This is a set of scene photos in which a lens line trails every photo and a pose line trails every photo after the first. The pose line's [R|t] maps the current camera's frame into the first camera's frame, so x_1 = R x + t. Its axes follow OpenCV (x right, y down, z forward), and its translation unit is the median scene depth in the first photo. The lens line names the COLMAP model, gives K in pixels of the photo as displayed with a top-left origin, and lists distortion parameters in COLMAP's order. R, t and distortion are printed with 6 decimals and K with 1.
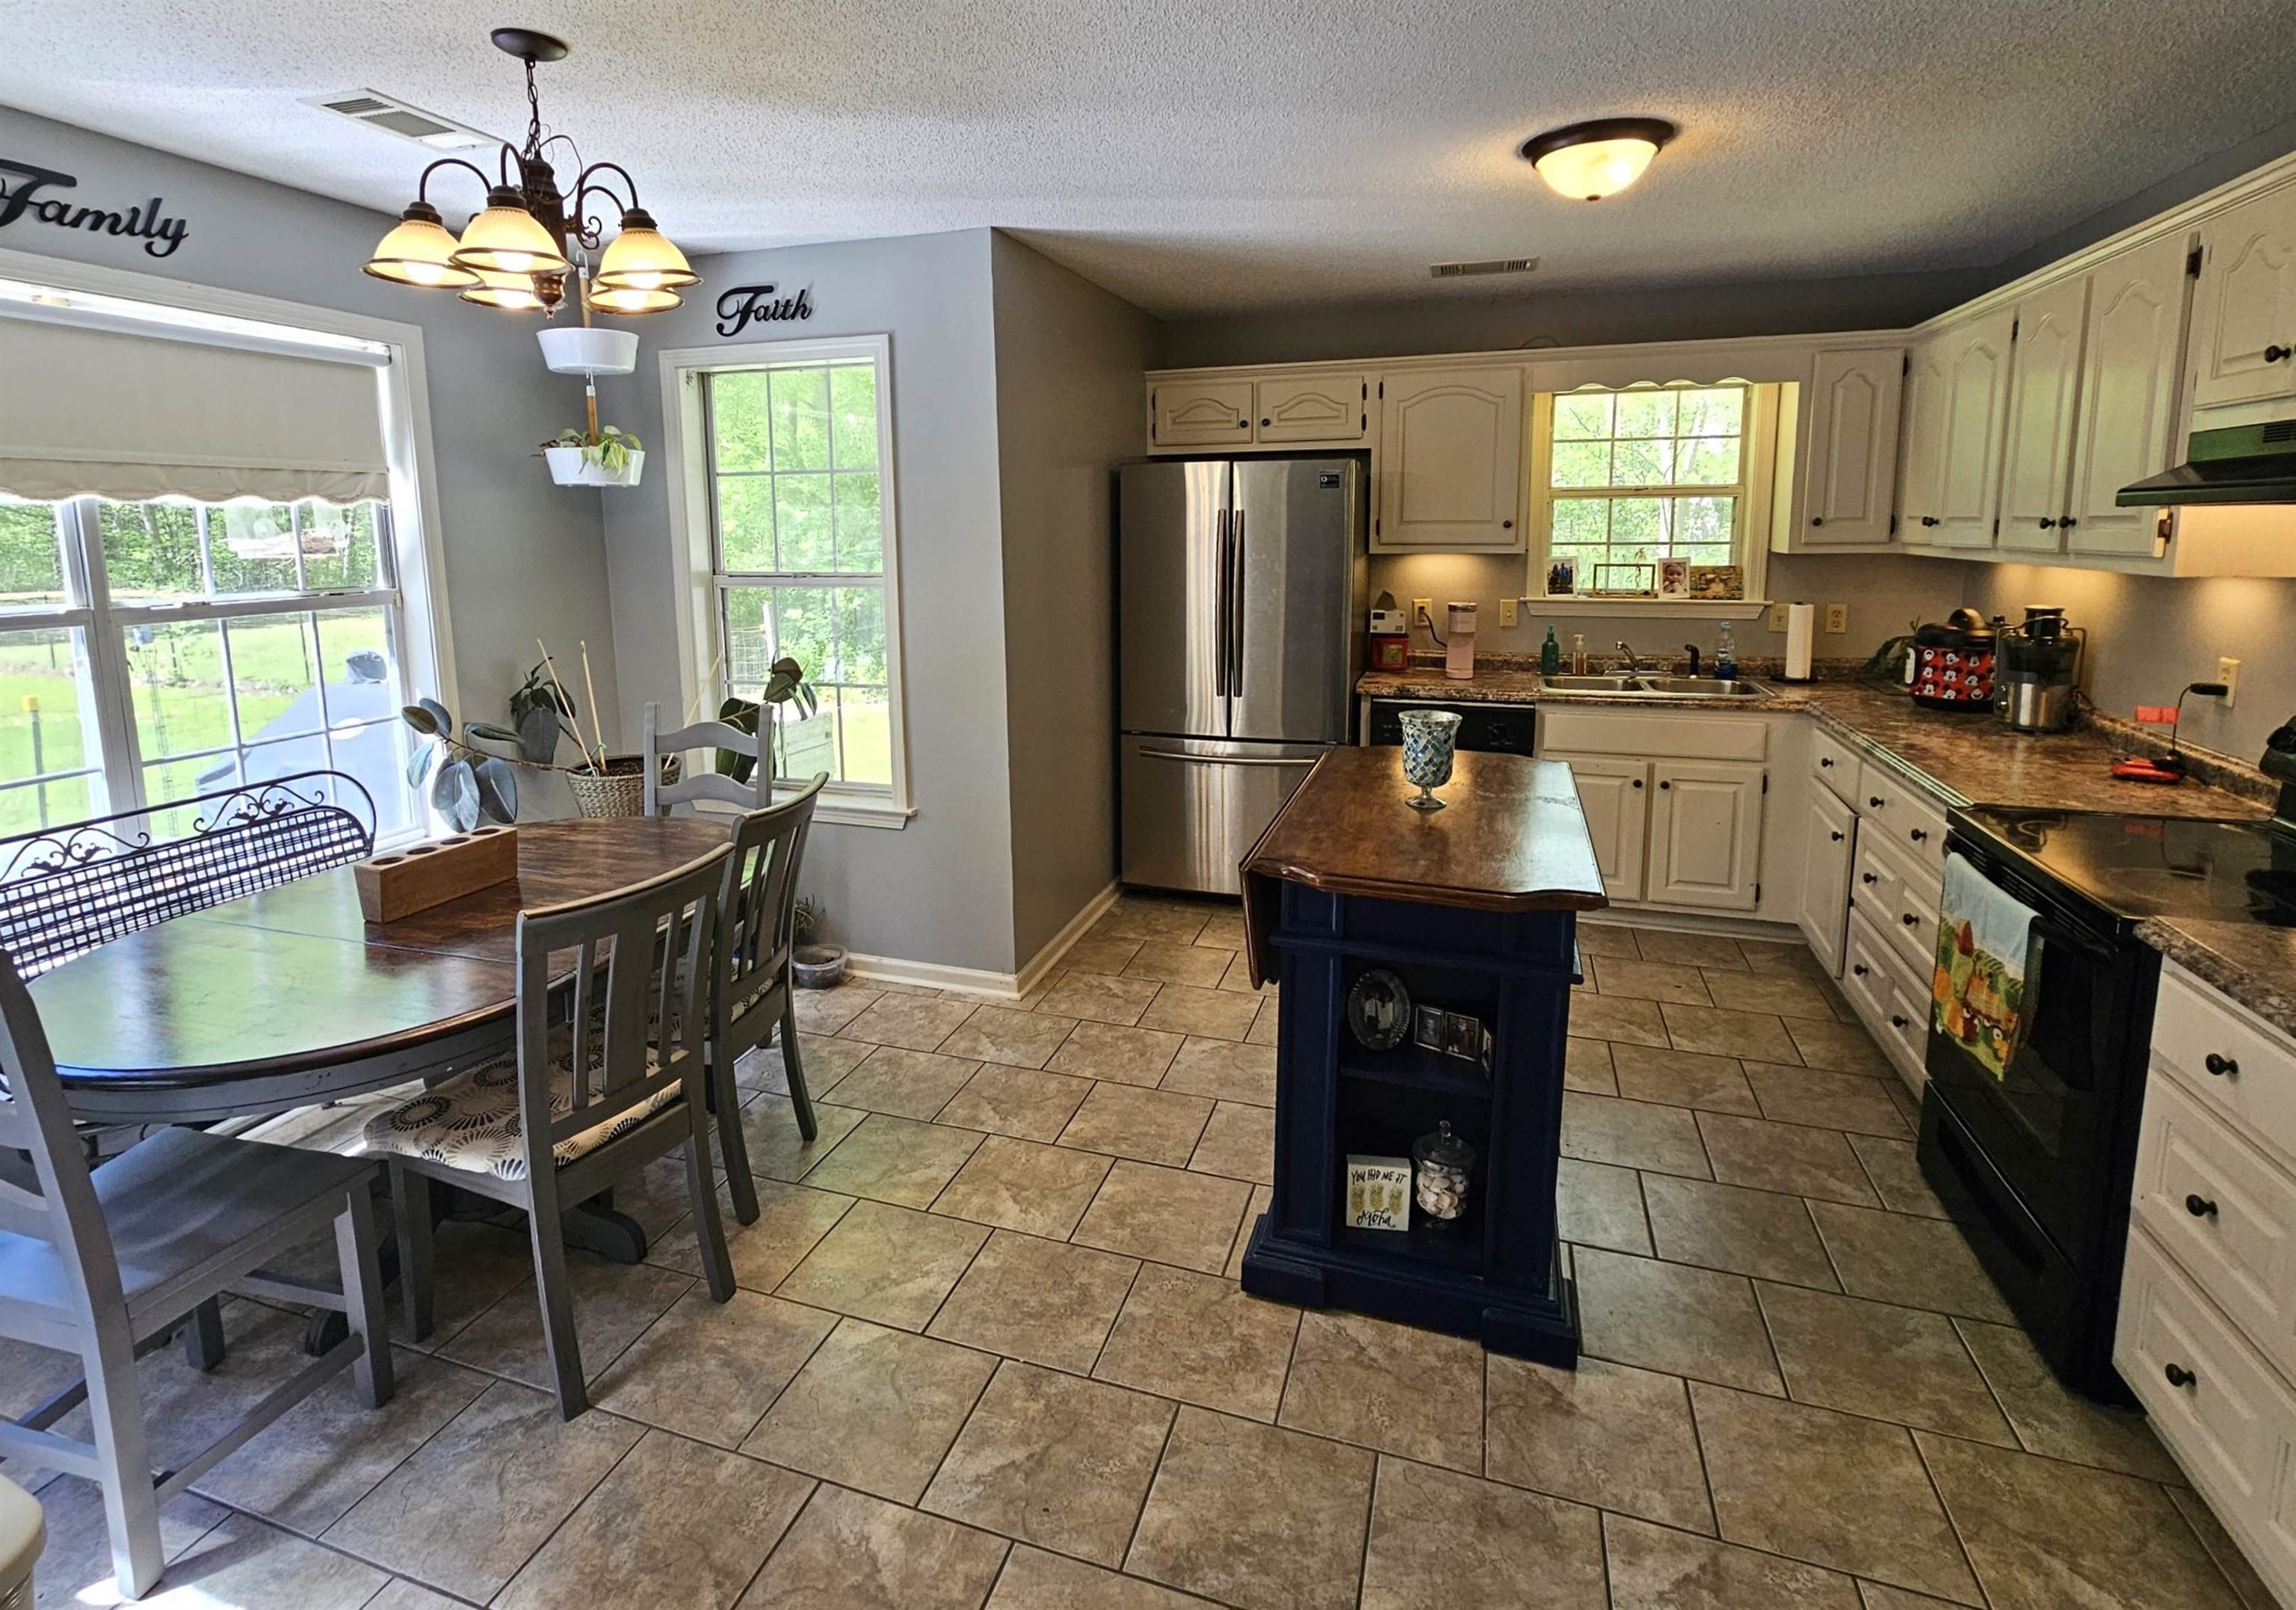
lens RADIAL K [[952.9, 0, 1181.5], [0, 952.9, 889.8], [0, 0, 1]] dist [-0.000158, -0.000147]
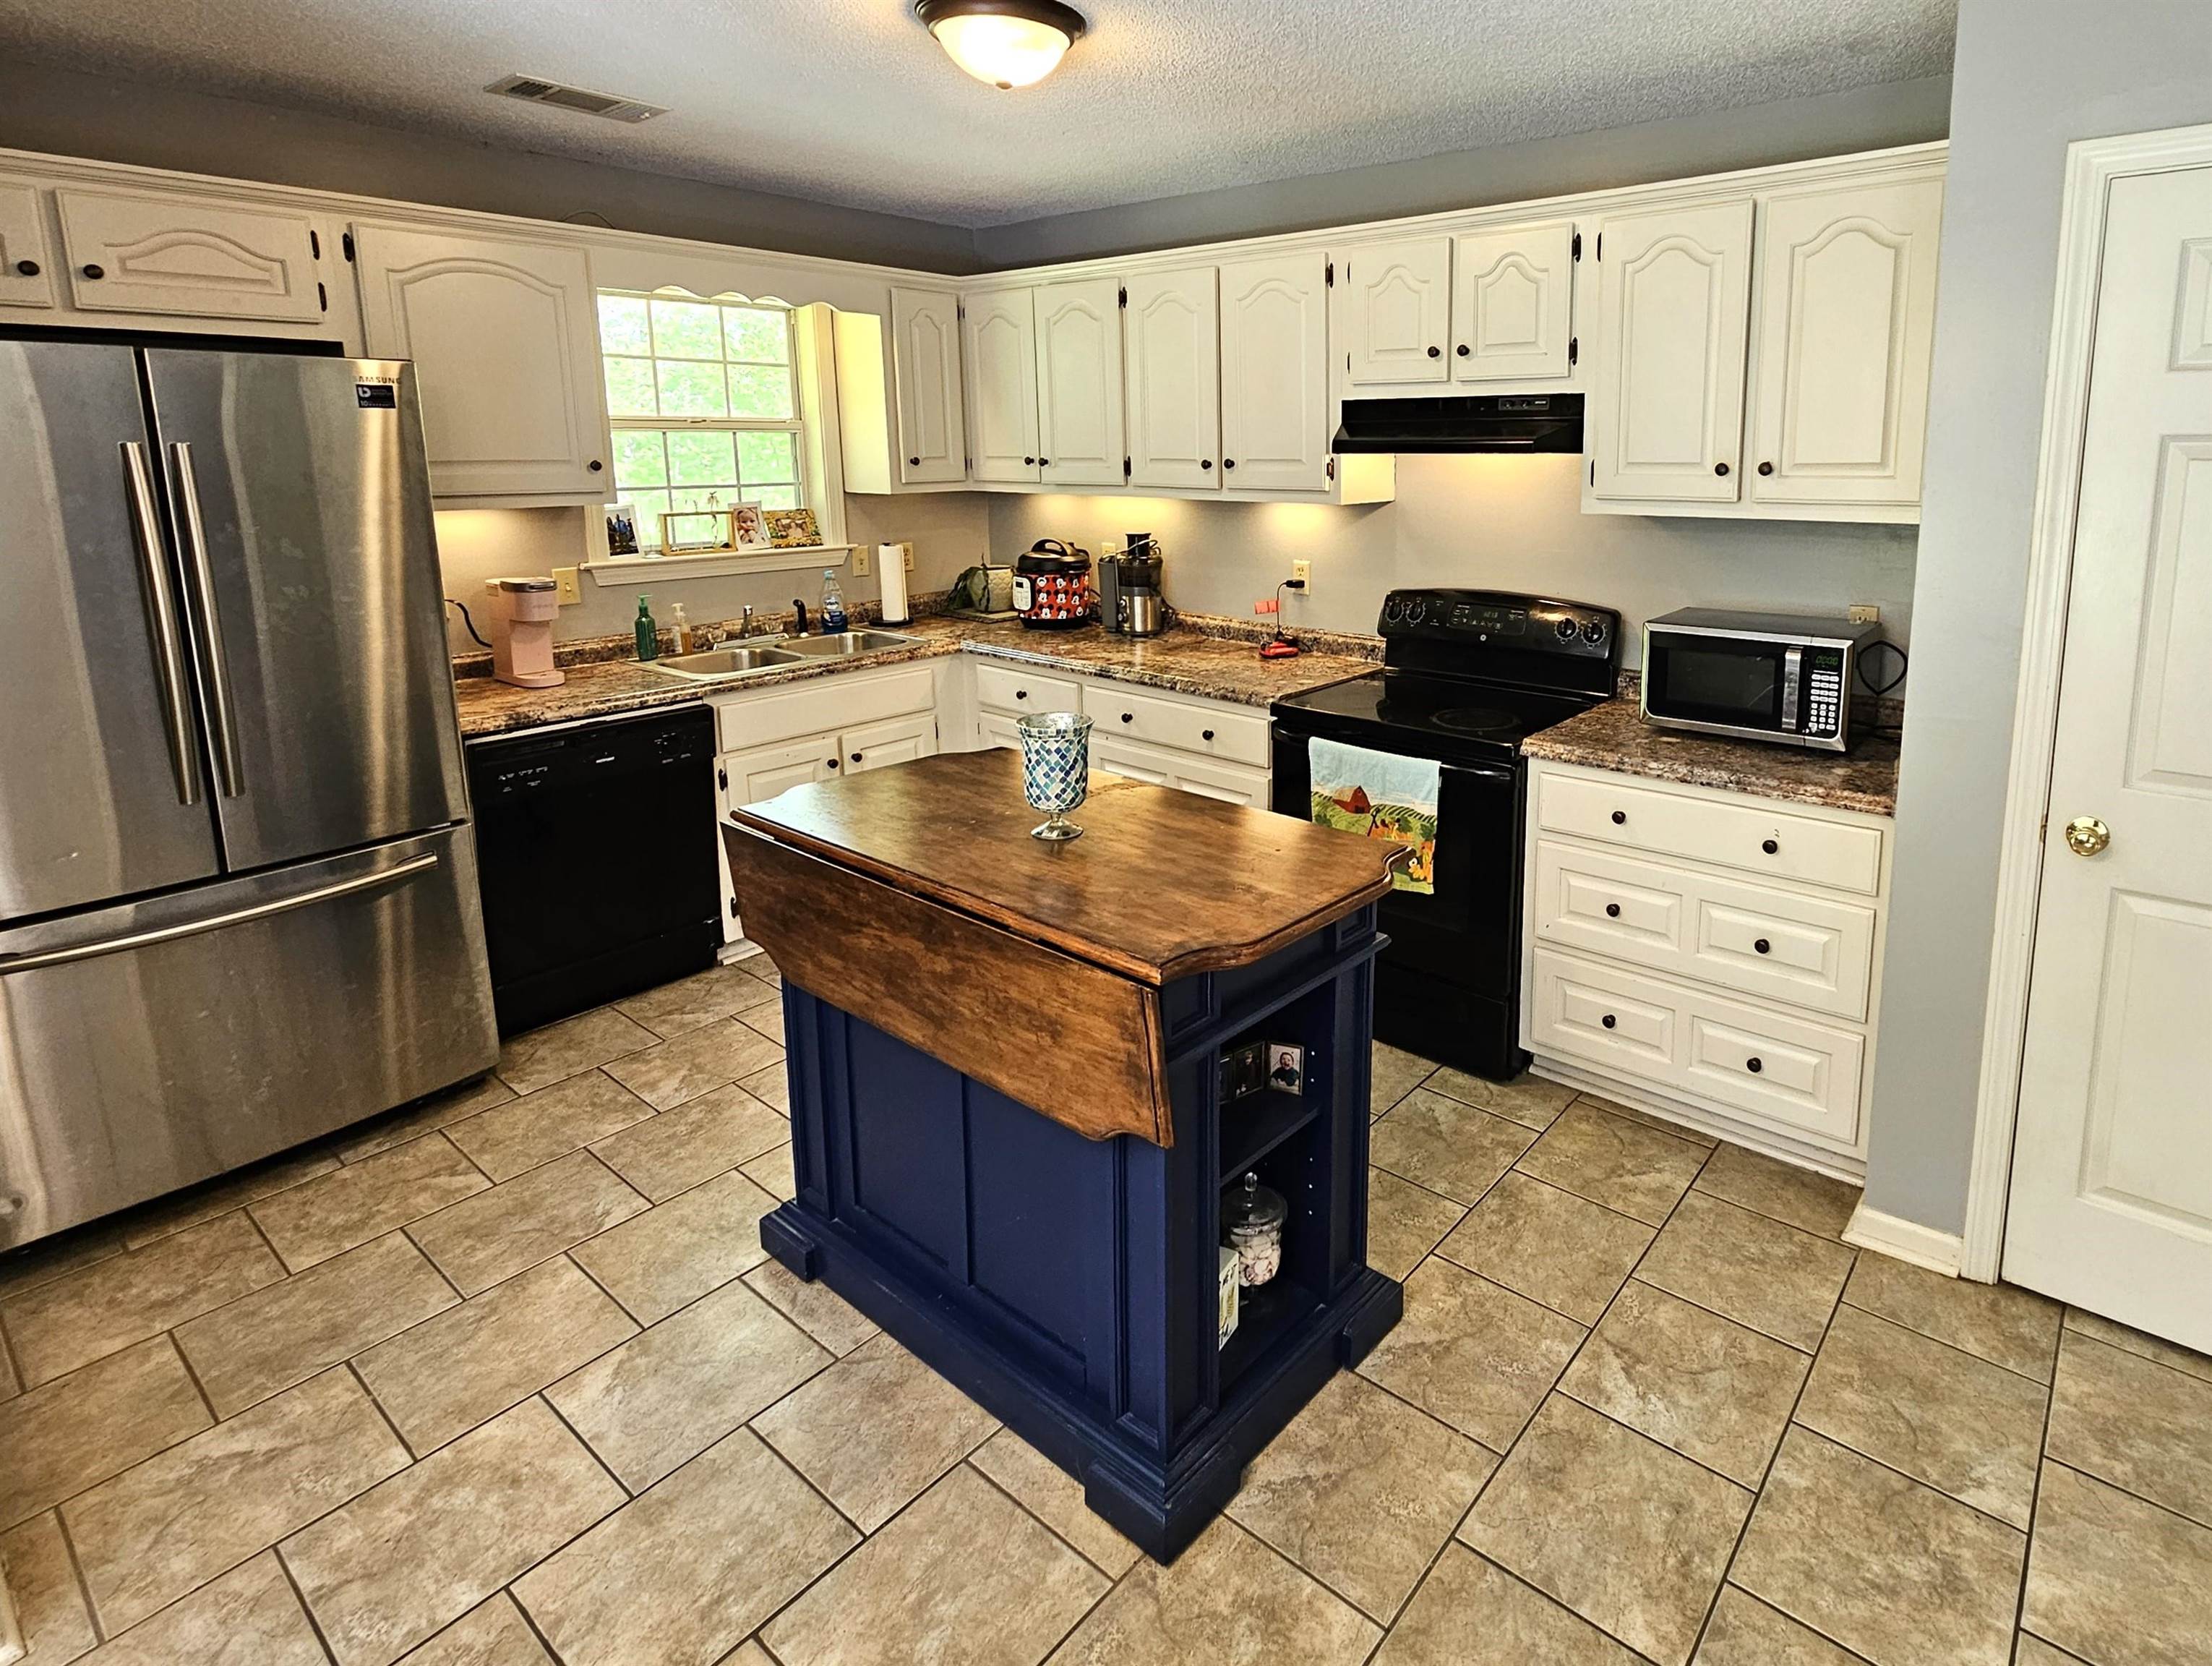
lens RADIAL K [[1122.4, 0, 1105.9], [0, 1122.4, 832.2], [0, 0, 1]] dist [0.003610, -0.000815]
pose [[0.399102, -0.293971, 0.868503, -0.330968], [0.327472, 0.930439, 0.164452, -0.146622], [-0.856434, 0.218778, 0.467608, 0.351456]]
